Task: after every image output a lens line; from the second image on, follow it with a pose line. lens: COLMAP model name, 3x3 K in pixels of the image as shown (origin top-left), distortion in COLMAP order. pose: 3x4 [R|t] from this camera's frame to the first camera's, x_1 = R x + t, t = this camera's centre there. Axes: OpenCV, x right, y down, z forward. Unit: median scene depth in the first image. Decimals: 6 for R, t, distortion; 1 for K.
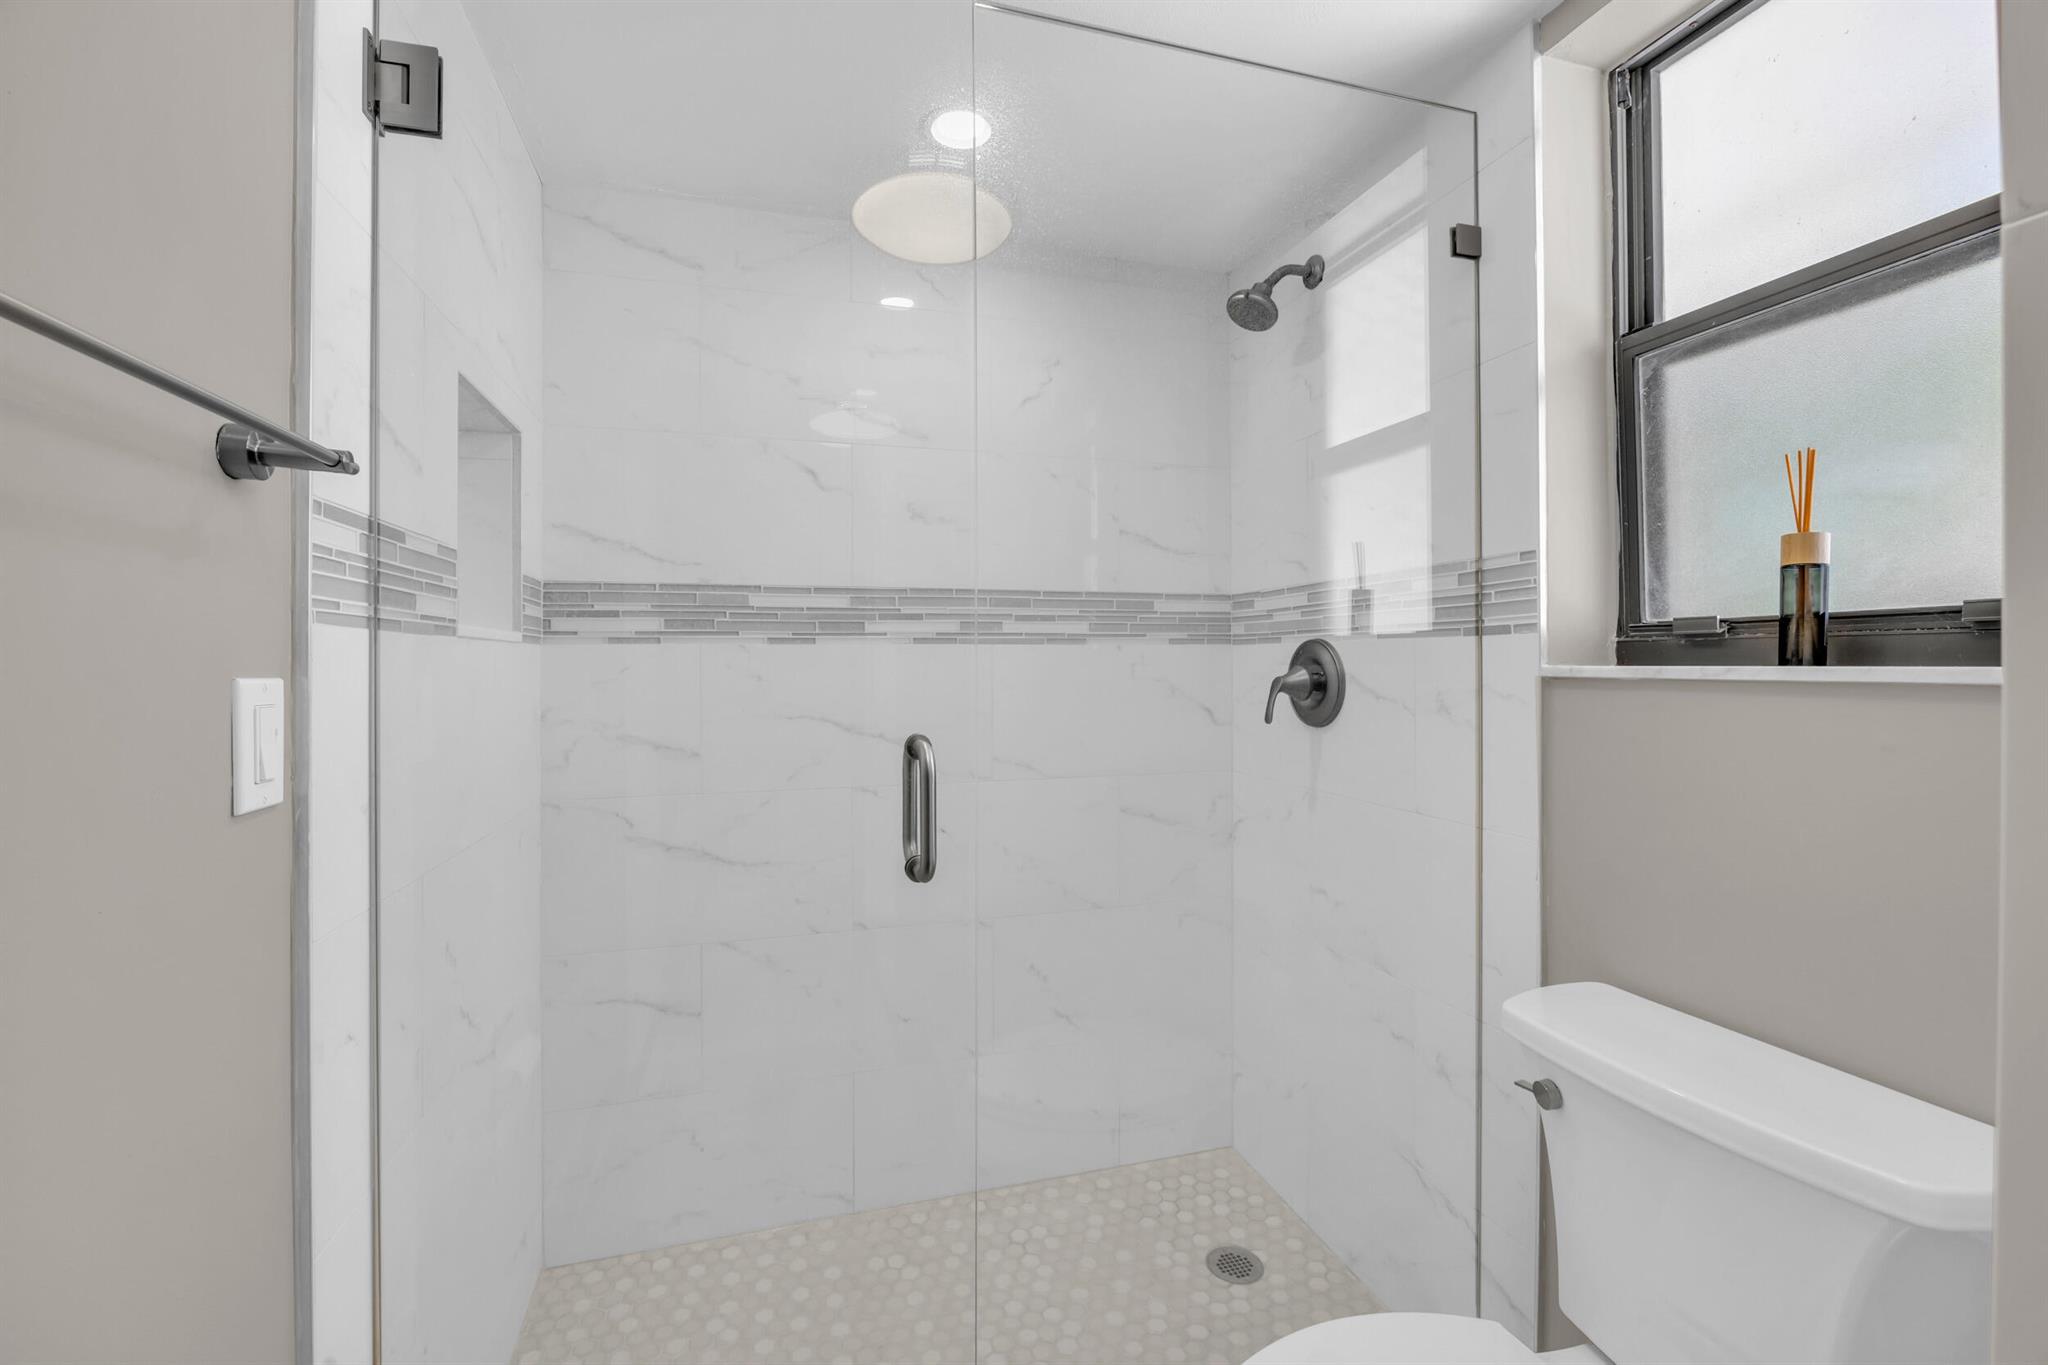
lens RADIAL K [[792.8, 0, 1015.3], [0, 792.8, 662.1], [0, 0, 1]] dist [0.001868, -0.000082]
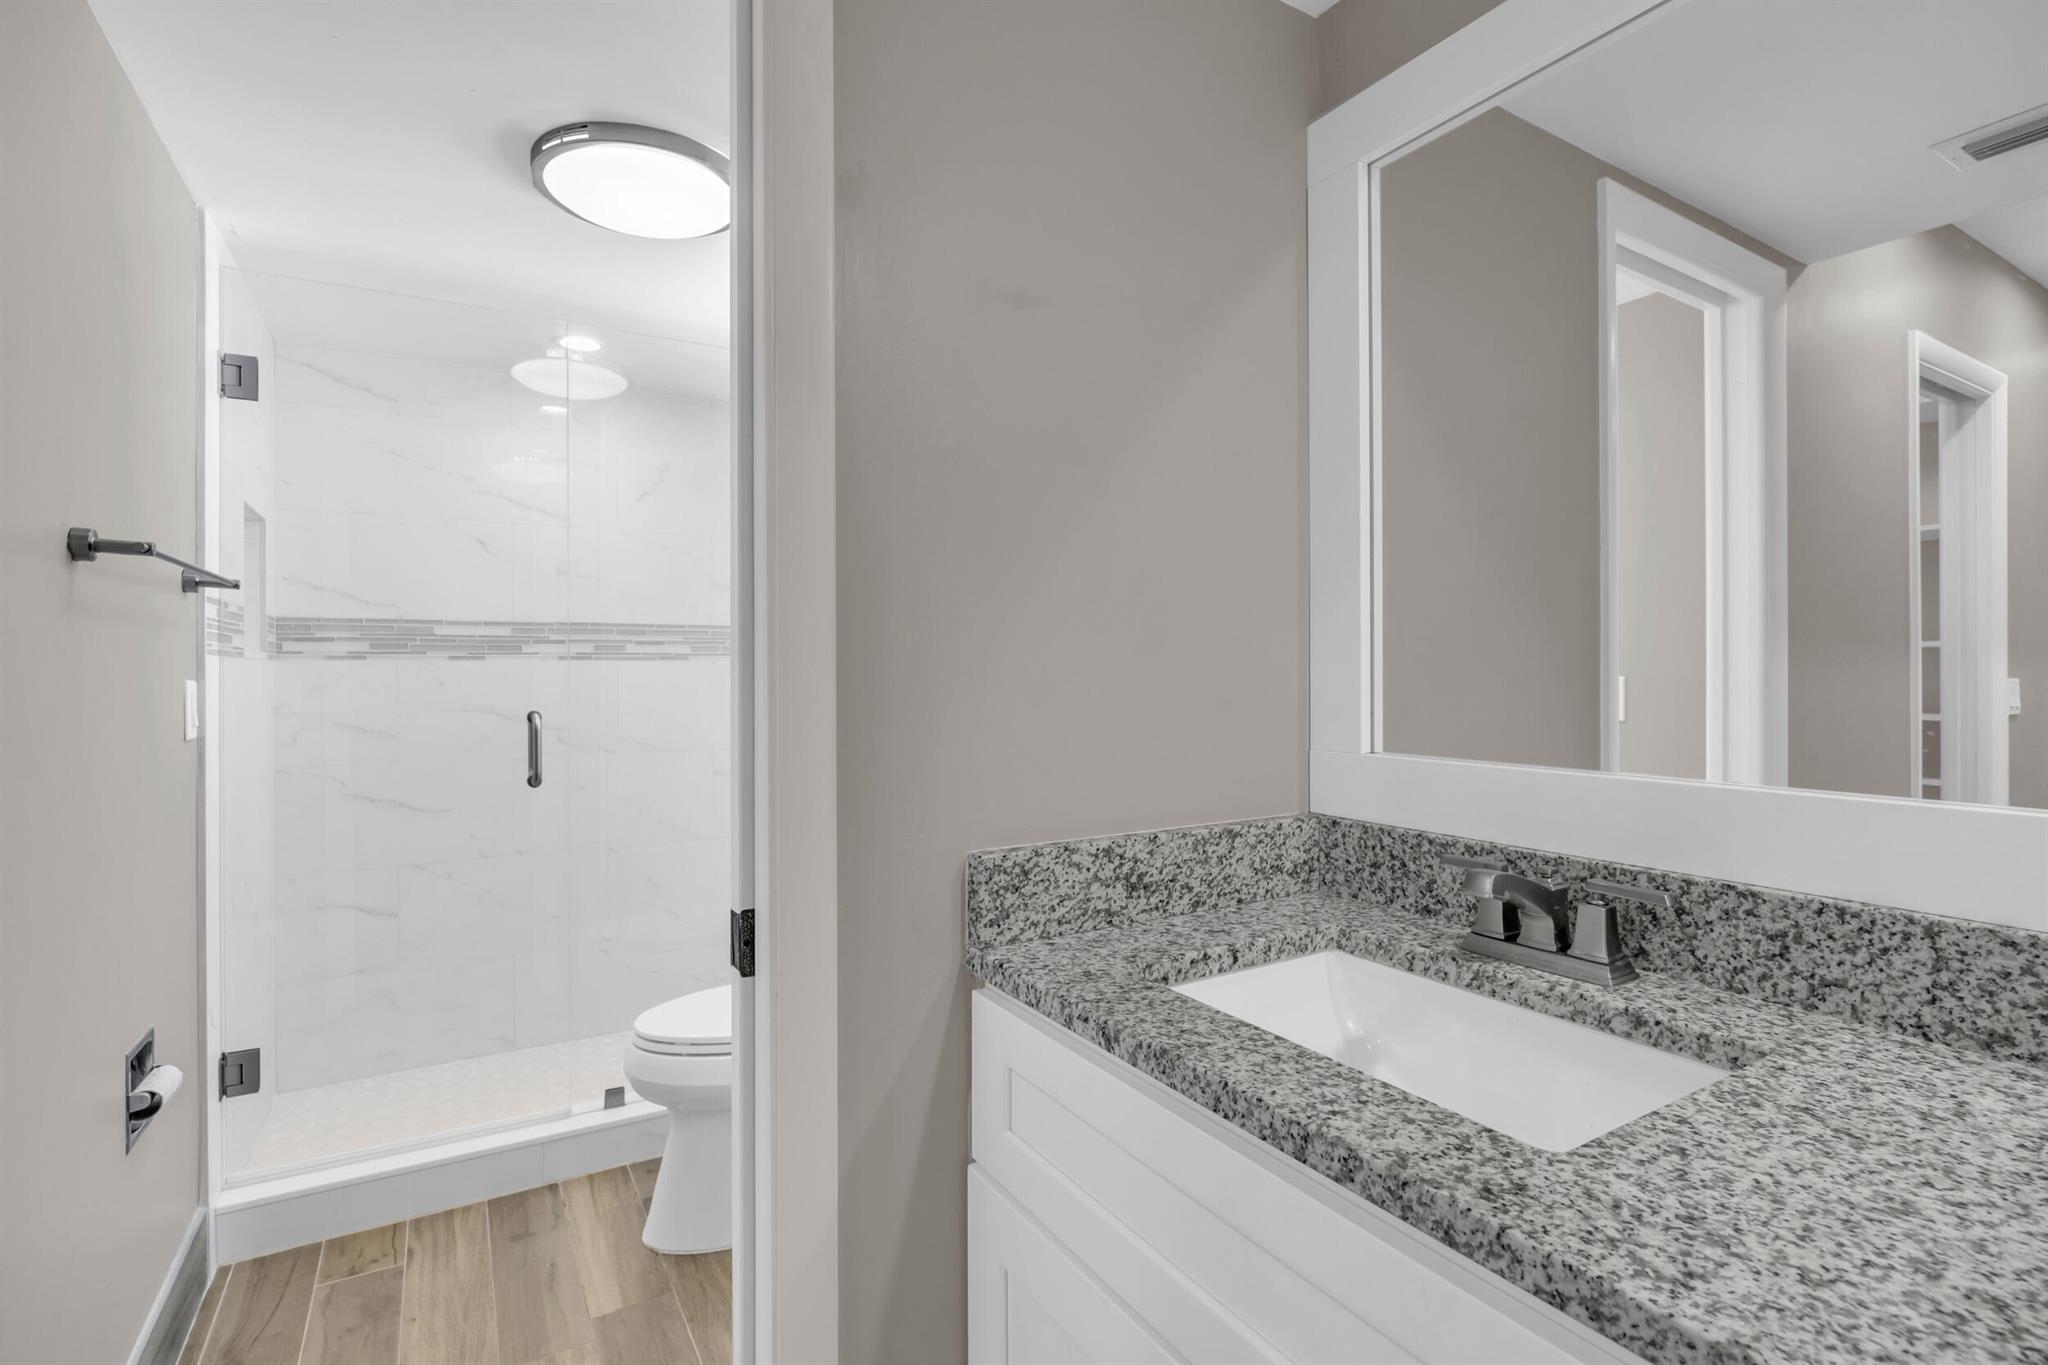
lens RADIAL K [[965.7, 0, 1024.9], [0, 965.7, 678.6], [0, 0, 1]] dist [-0.004592, -0.000500]
pose [[0.973939, -0.001427, 0.226807, 0.324358], [-0.000054, 0.999979, 0.006522, -0.001041], [-0.226812, -0.006364, 0.973918, -0.986014]]
